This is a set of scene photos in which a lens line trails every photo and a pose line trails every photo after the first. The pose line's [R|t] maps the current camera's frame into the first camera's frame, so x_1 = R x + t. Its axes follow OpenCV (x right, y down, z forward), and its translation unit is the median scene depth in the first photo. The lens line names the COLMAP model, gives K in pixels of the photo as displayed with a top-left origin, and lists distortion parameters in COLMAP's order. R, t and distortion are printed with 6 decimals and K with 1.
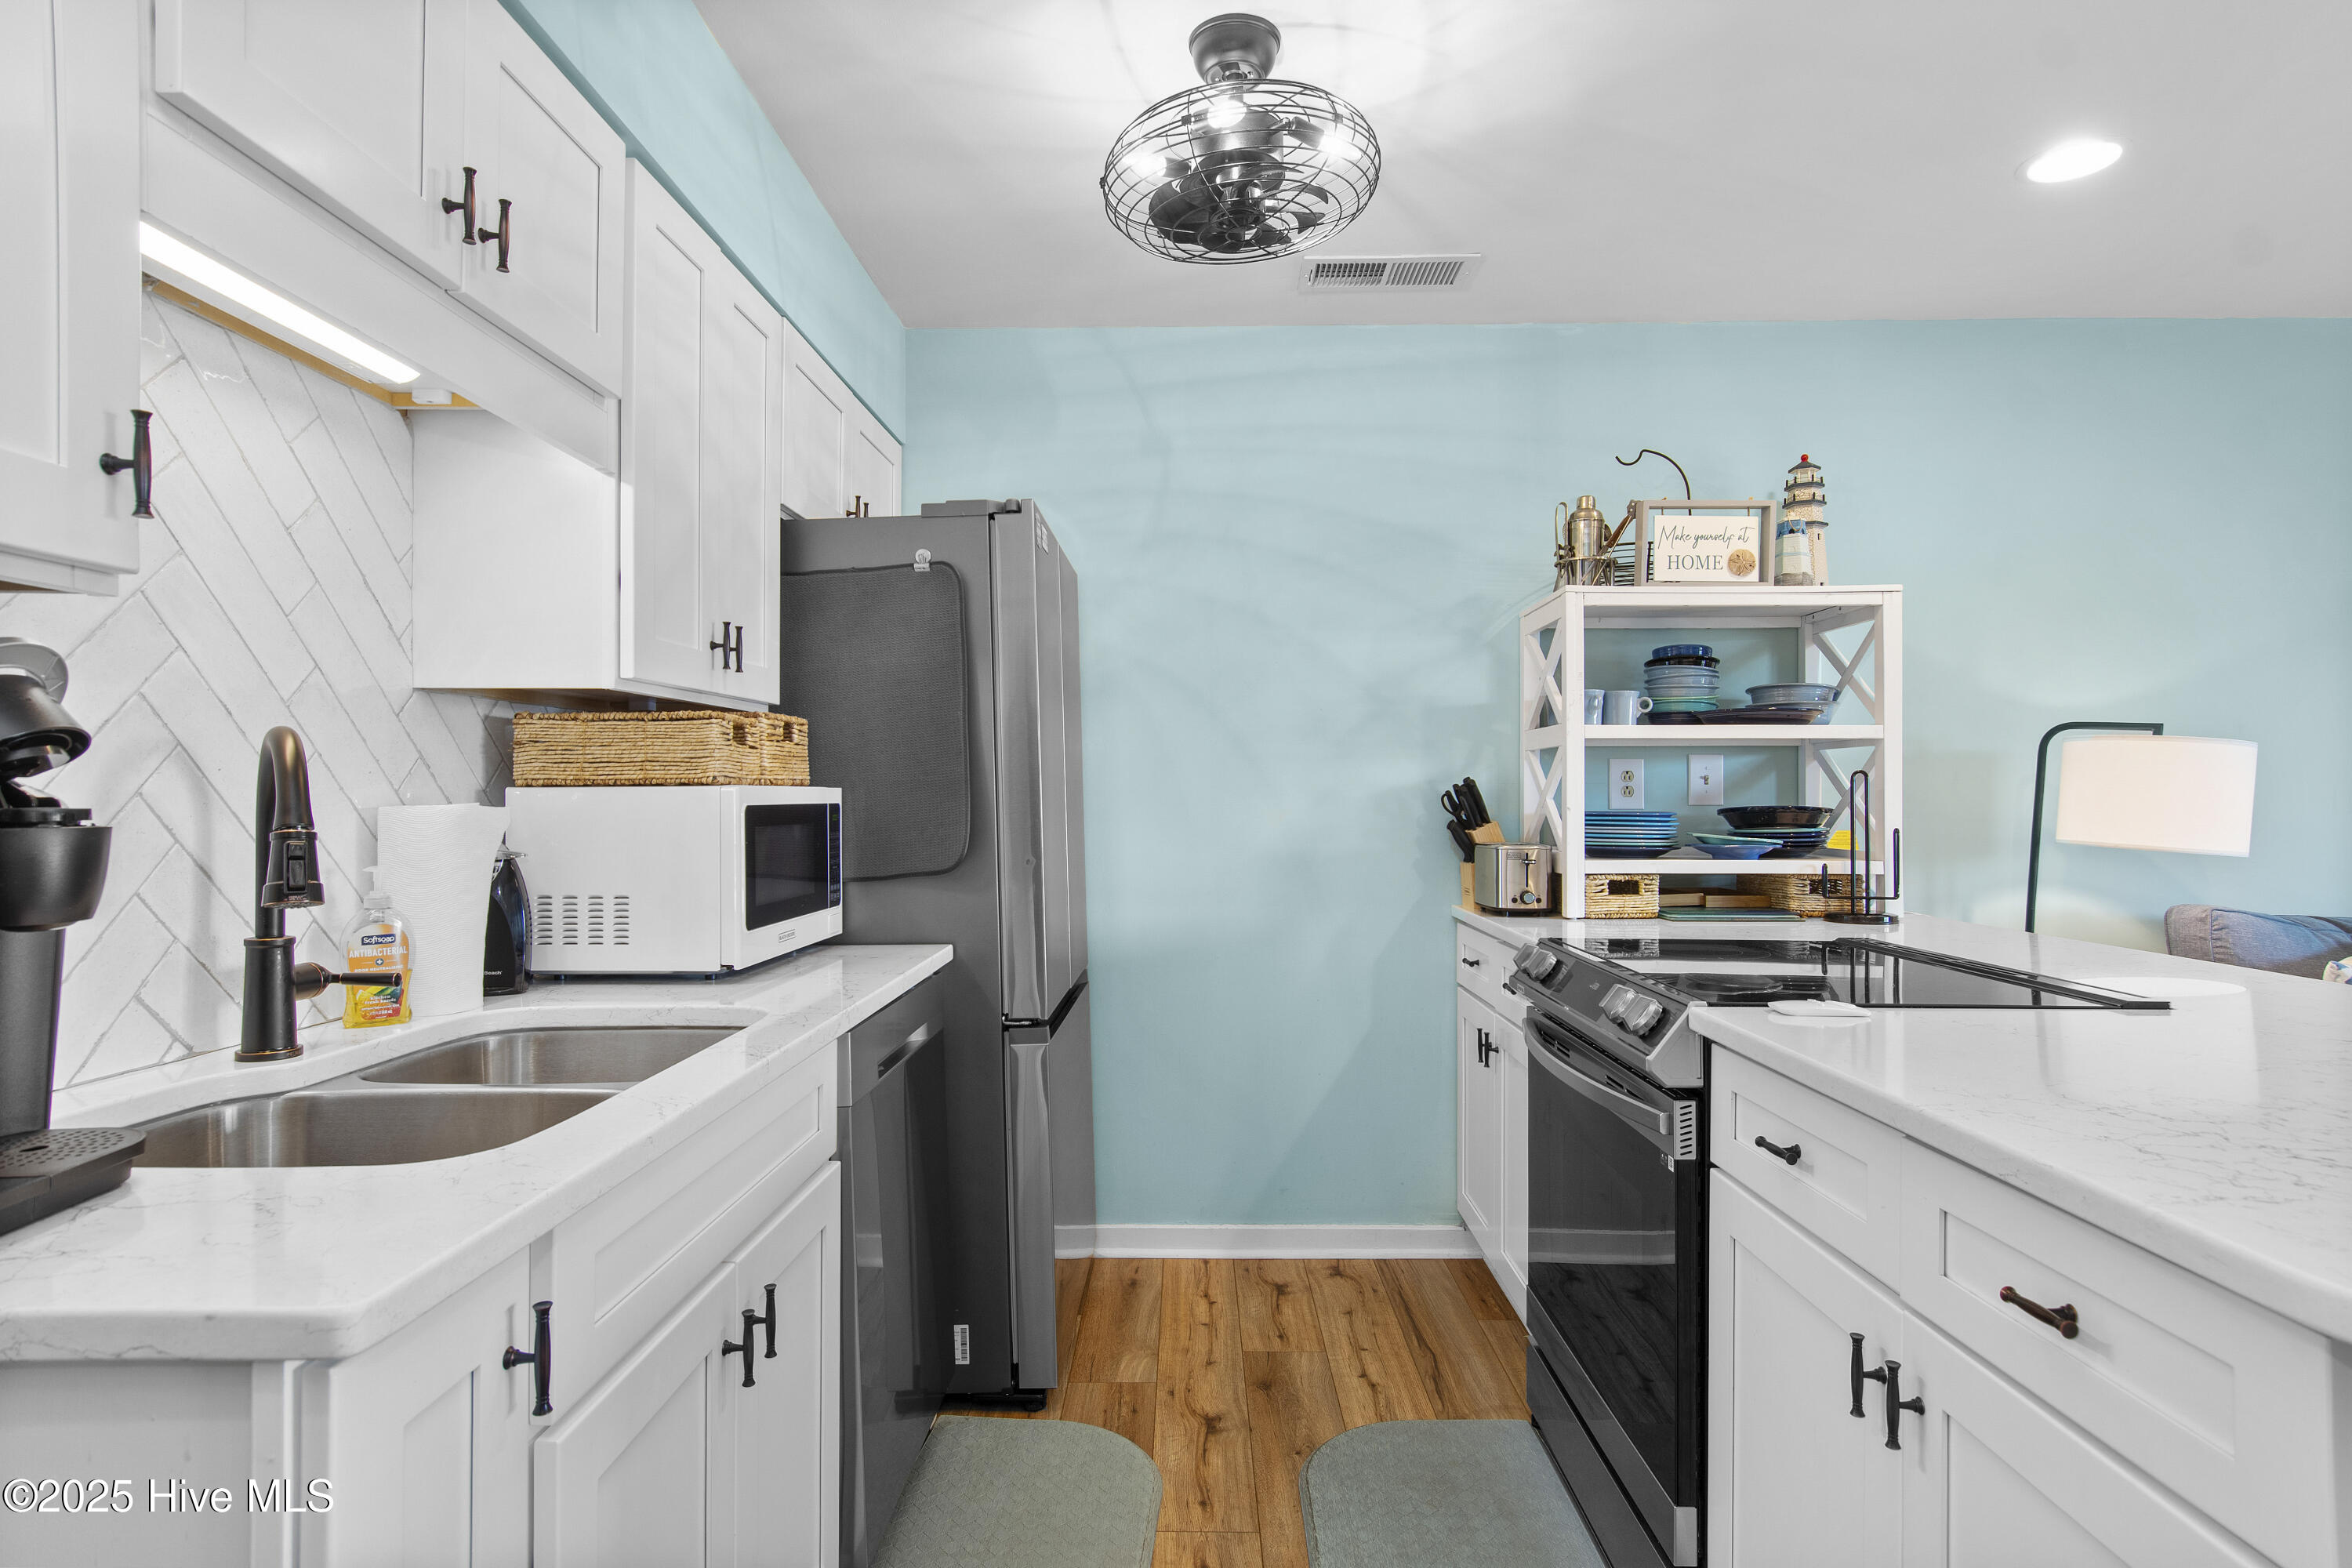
lens RADIAL K [[1248.8, 0, 1172.8], [0, 1248.8, 778.4], [0, 0, 1]] dist [0.002993, -0.001108]
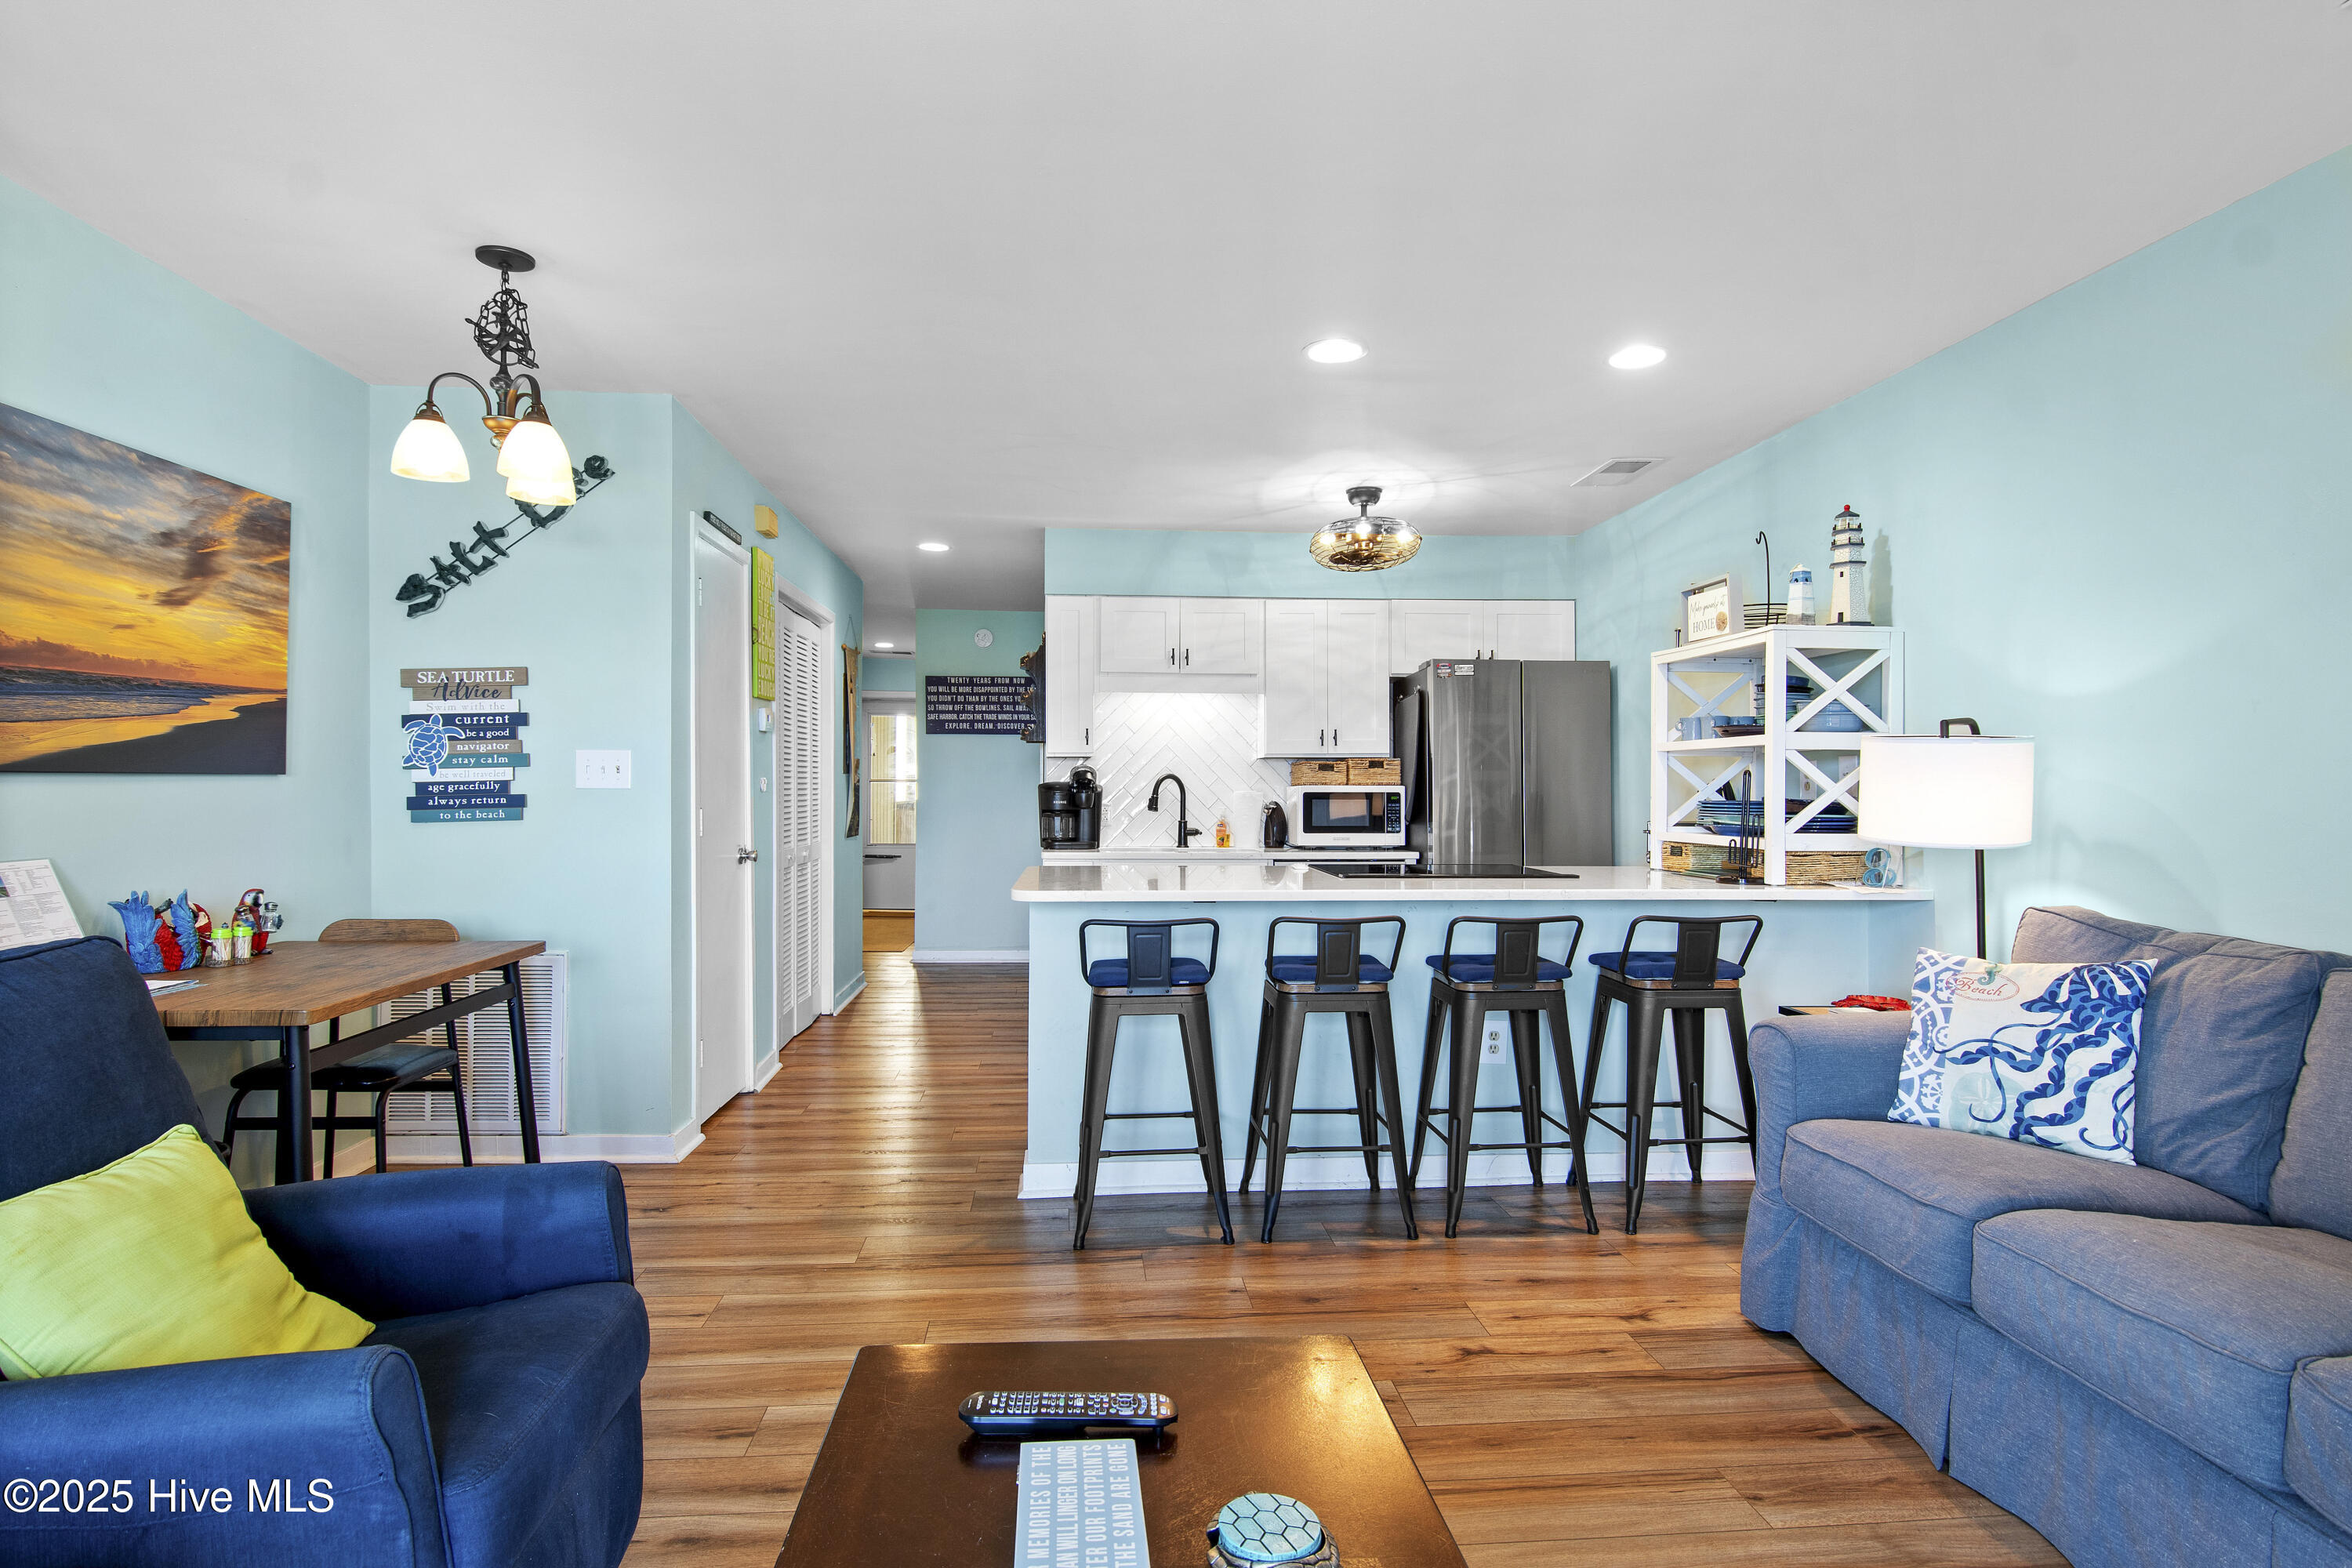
lens RADIAL K [[1242.6, 0, 1174.3], [0, 1242.6, 789.4], [0, 0, 1]] dist [0.009853, -0.009299]
pose [[0.100797, -0.001221, -0.994906, 1.798403], [0.010573, 0.999944, -0.000156, 0.008272], [0.994851, -0.010503, 0.100804, 0.258128]]
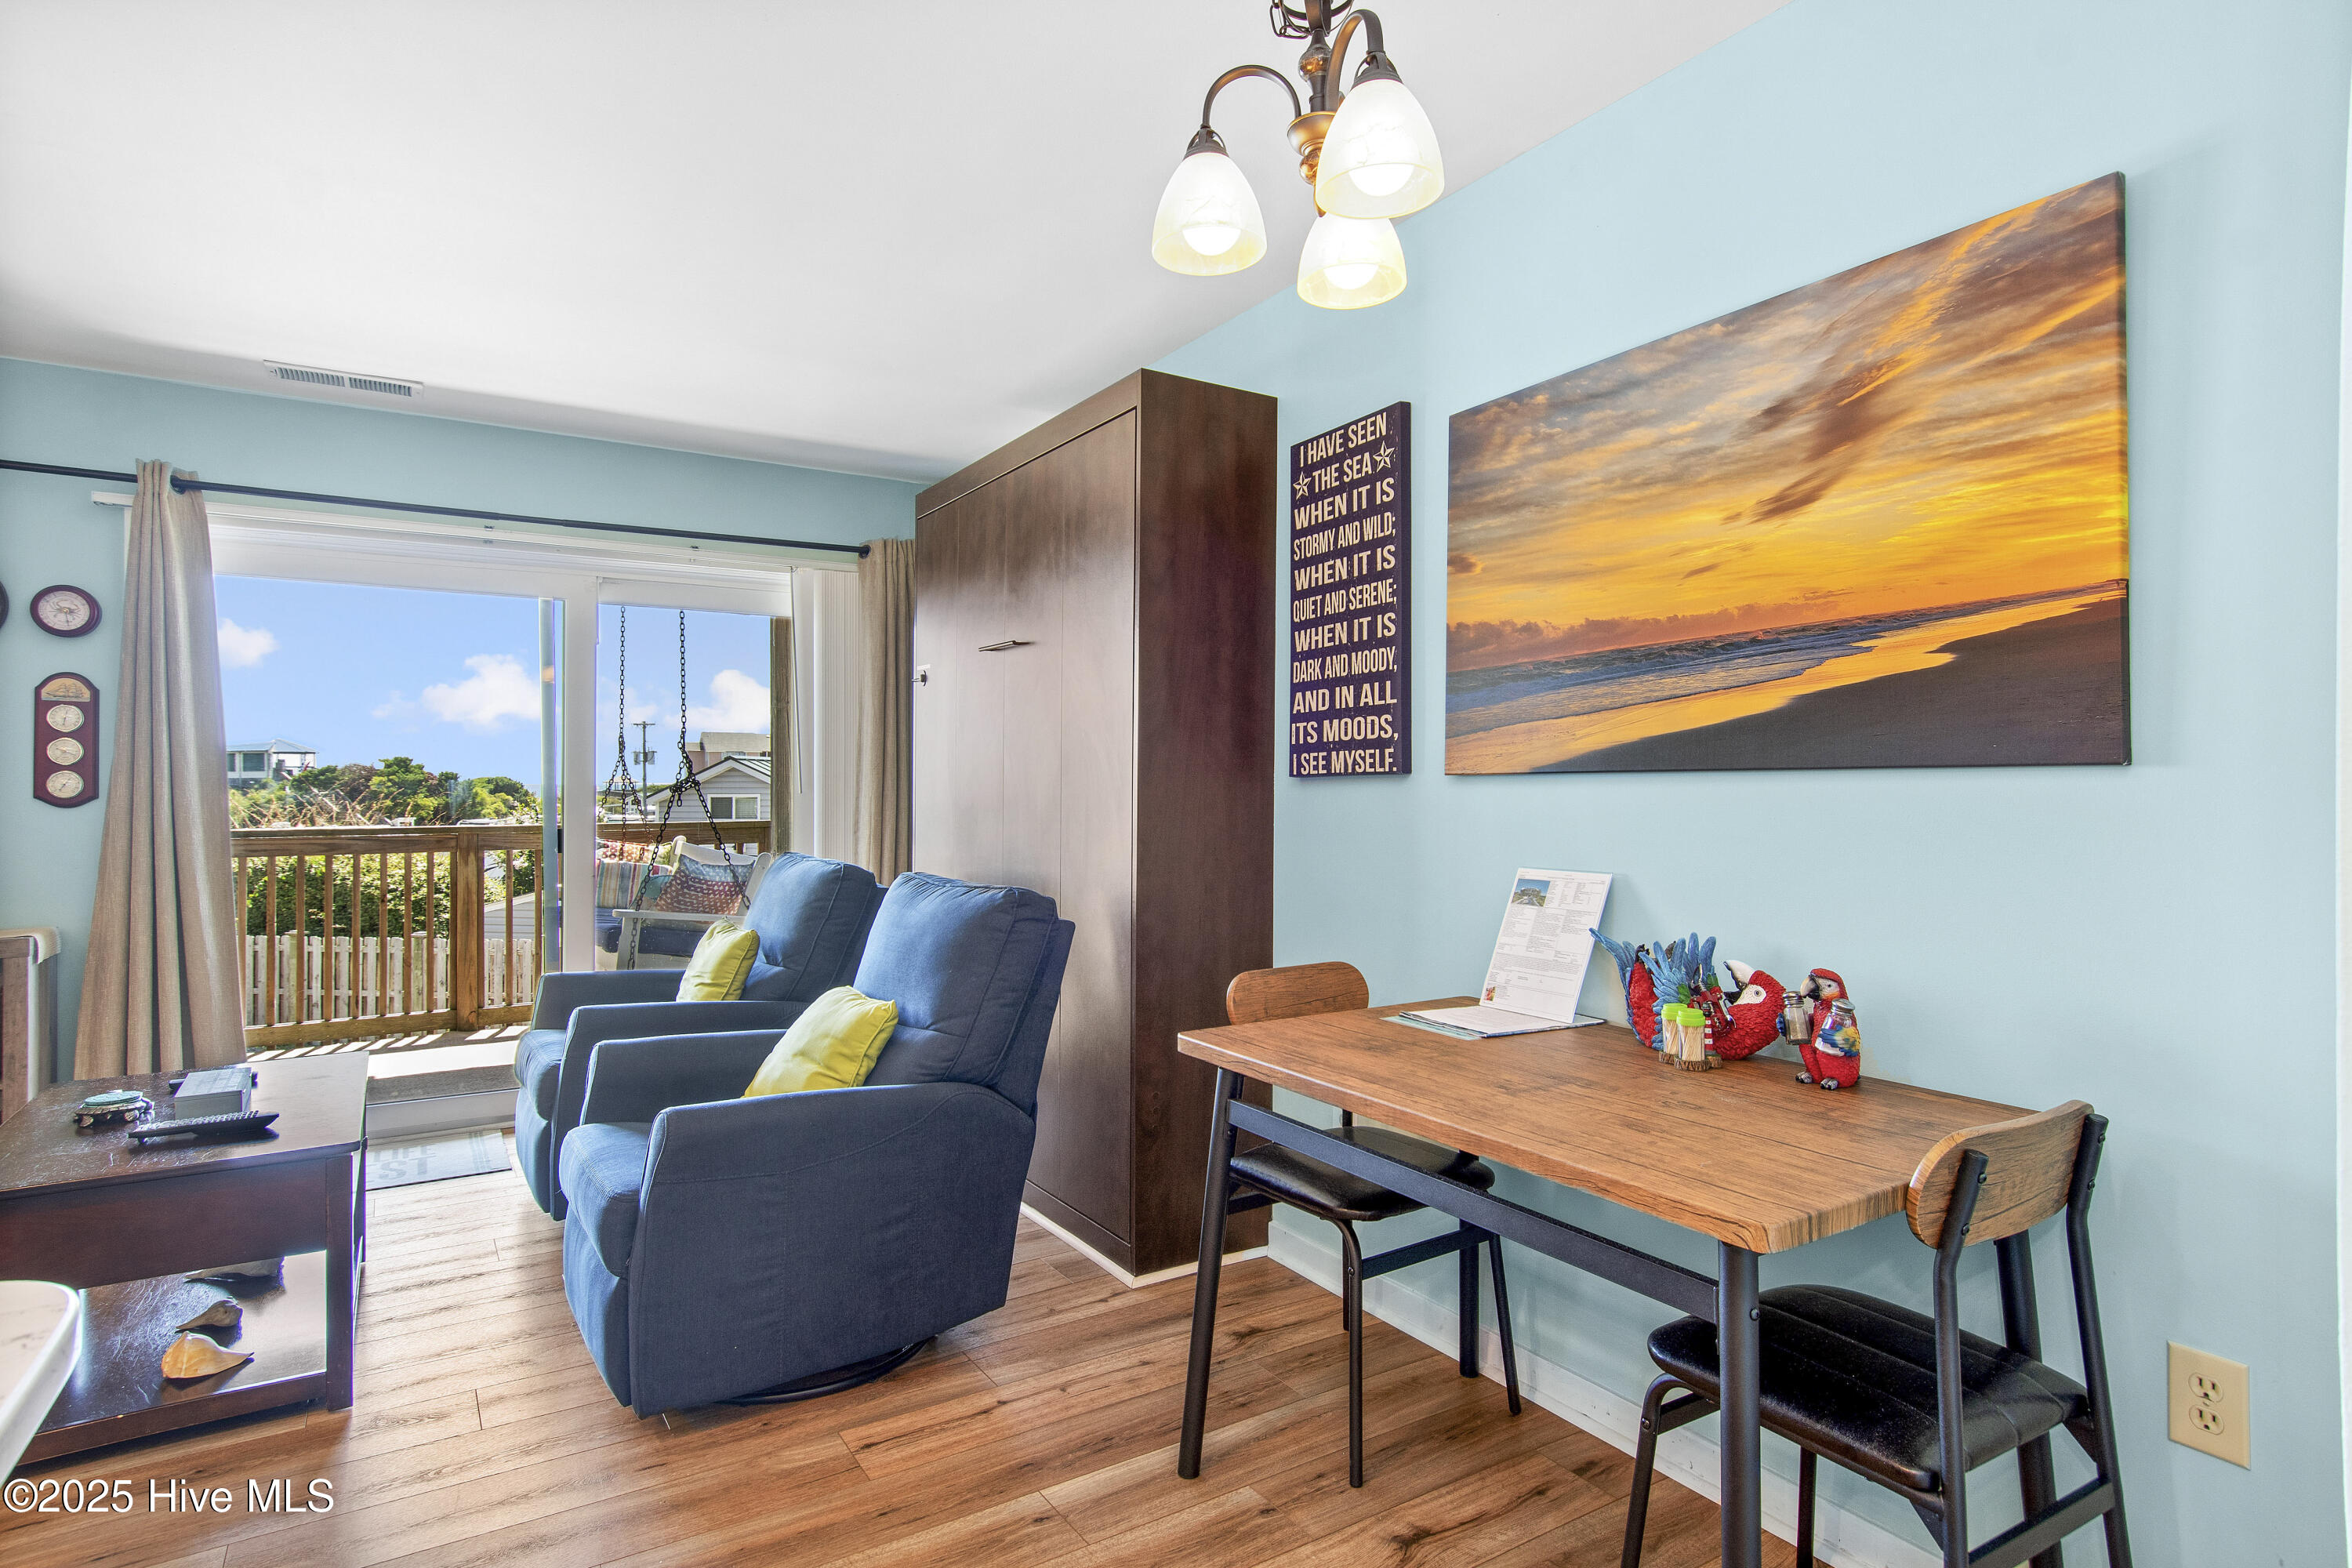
lens RADIAL K [[1242.6, 0, 1174.3], [0, 1242.6, 789.4], [0, 0, 1]] dist [0.009853, -0.009299]
pose [[-0.544507, -0.008080, 0.838717, 0.271876], [-0.015738, 0.999876, -0.000585, 0.002387], [-0.838608, -0.013518, -0.544567, 0.177908]]
